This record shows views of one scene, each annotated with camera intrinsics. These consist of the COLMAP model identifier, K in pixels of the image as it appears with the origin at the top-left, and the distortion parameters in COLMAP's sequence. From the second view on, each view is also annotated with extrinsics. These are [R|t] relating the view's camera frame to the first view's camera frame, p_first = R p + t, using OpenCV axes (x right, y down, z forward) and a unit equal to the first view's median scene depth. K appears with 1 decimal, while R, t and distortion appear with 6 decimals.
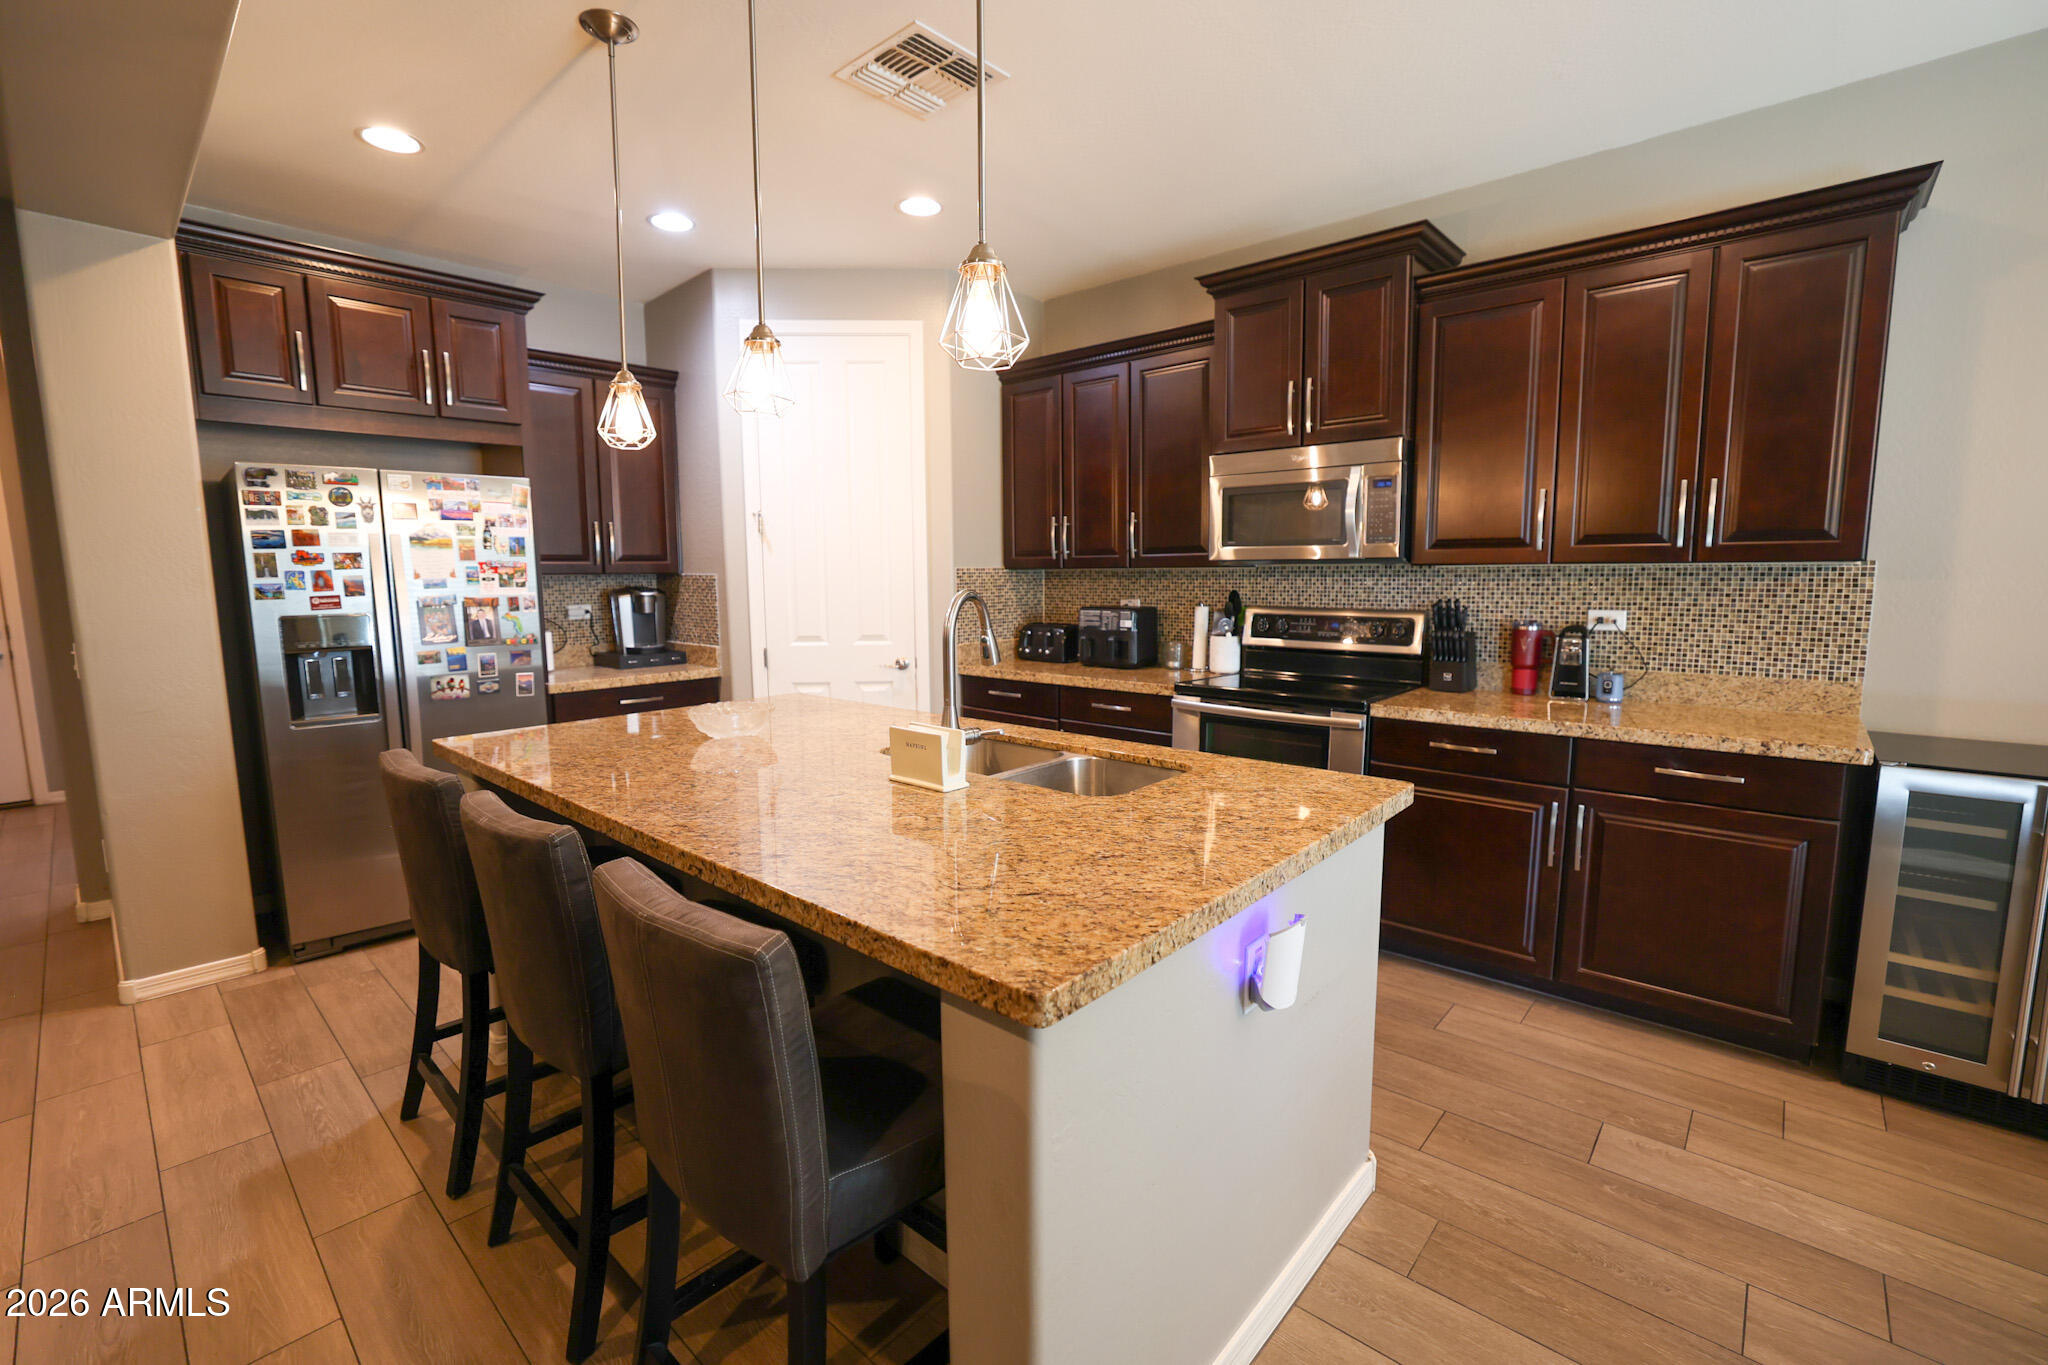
lens RADIAL K [[874.1, 0, 1021.5], [0, 874.1, 685.0], [0, 0, 1]] dist [-0.047185, 0.018096]
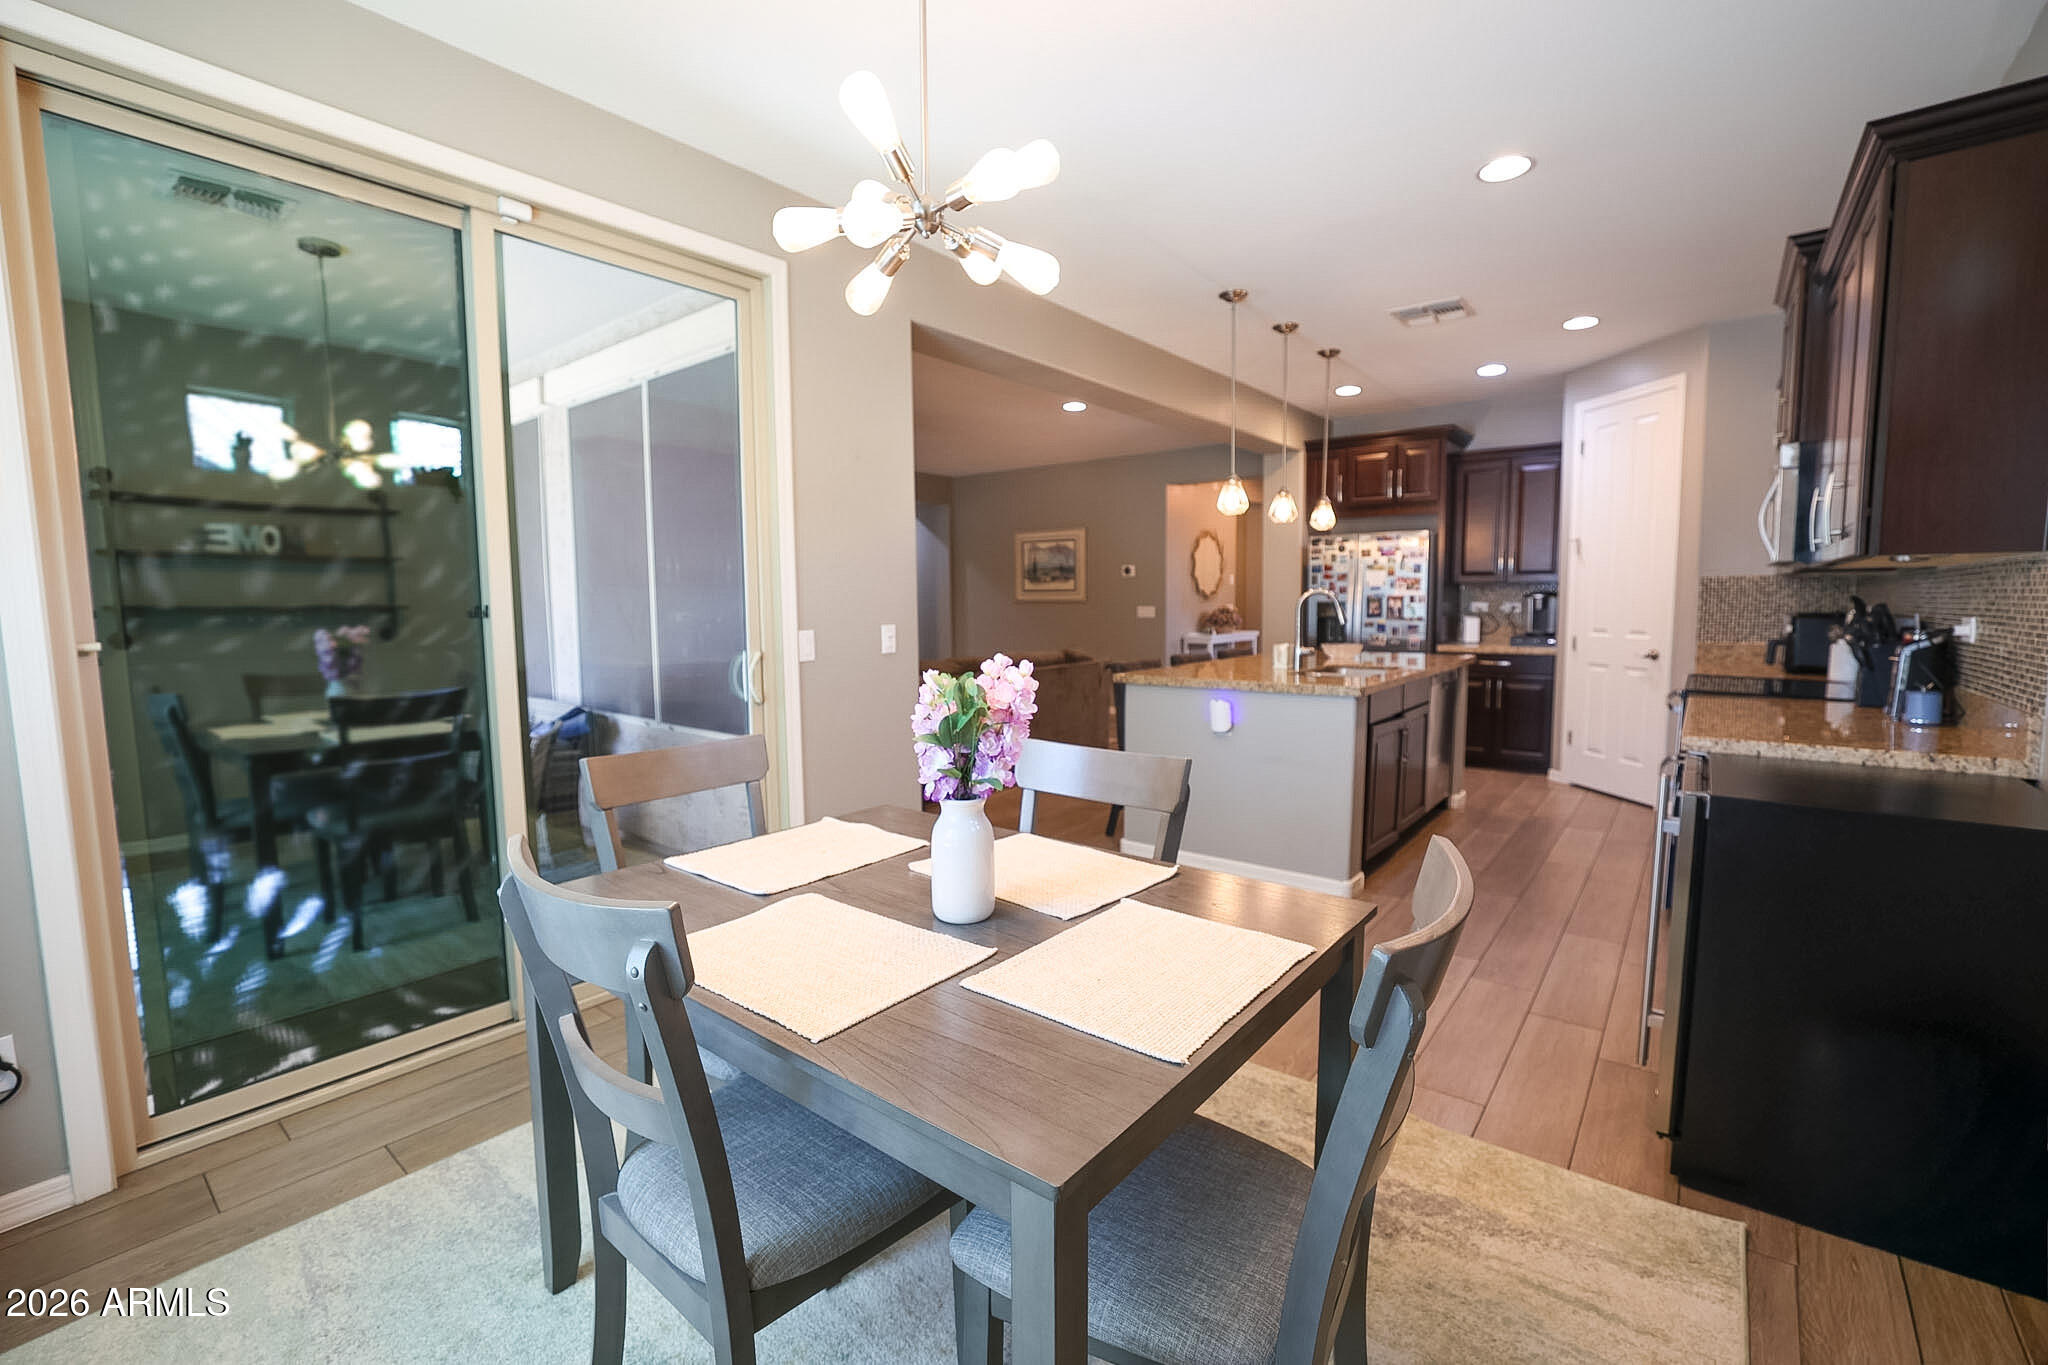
lens RADIAL K [[874.1, 0, 1021.5], [0, 874.1, 685.0], [0, 0, 1]] dist [-0.047185, 0.018096]
pose [[0.057809, 0.106419, -0.992639, 1.284382], [-0.117052, 0.988167, 0.099123, 0.002815], [0.991442, 0.110461, 0.069581, 0.055410]]
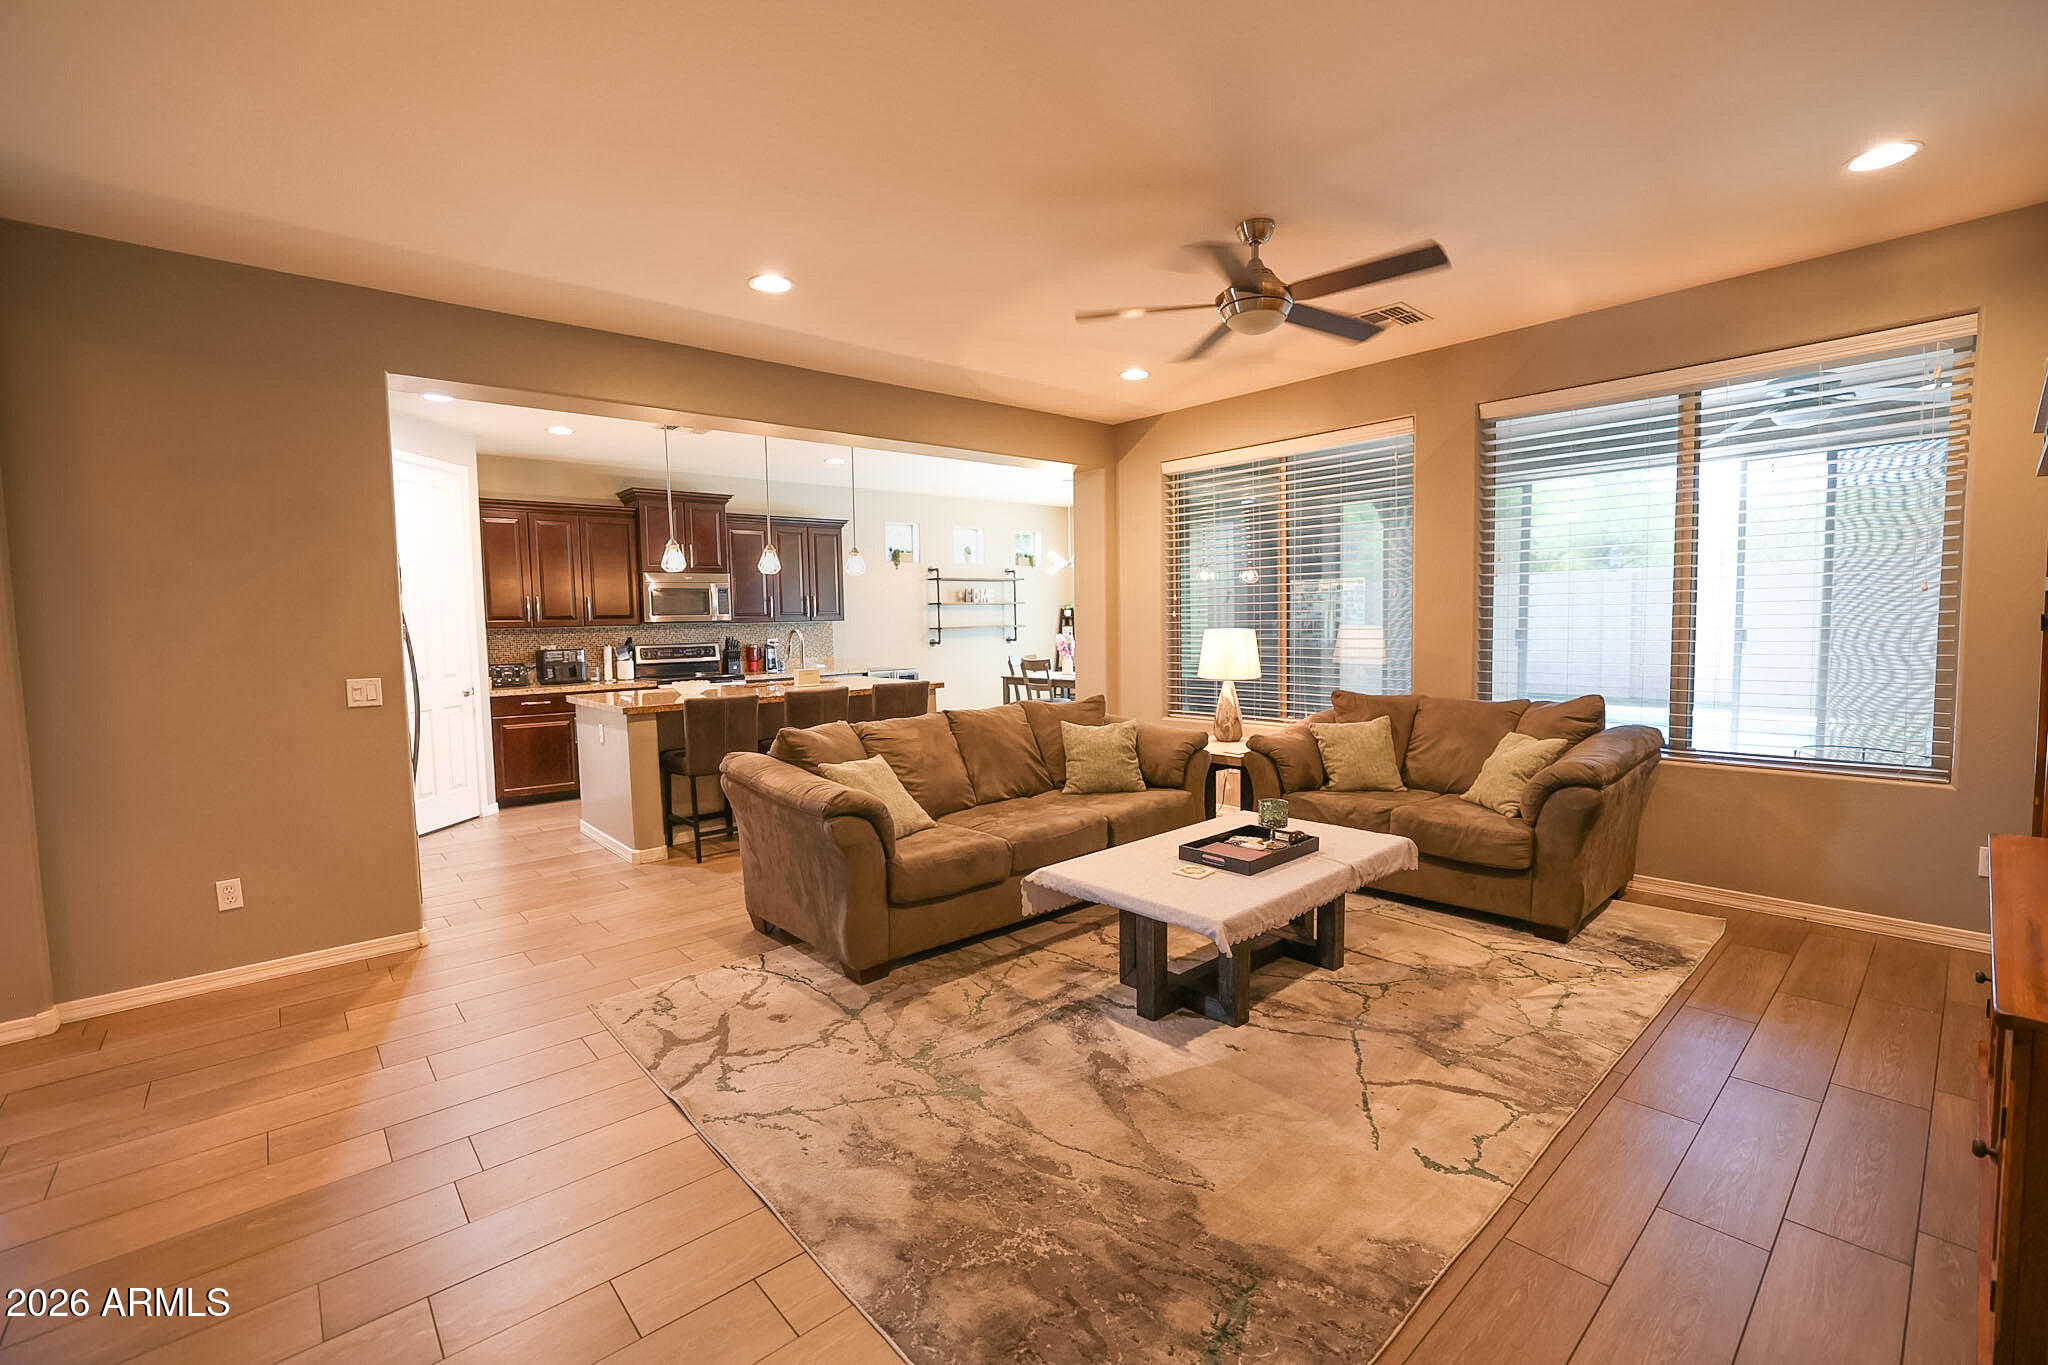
lens RADIAL K [[884.1, 0, 1015.1], [0, 884.1, 680.0], [0, 0, 1]] dist [-0.047640, 0.017011]
pose [[0.121257, -0.061861, 0.990692, -1.874137], [0.145291, 0.988413, 0.043936, 0.030921], [-0.981930, 0.138611, 0.128840, -0.120383]]
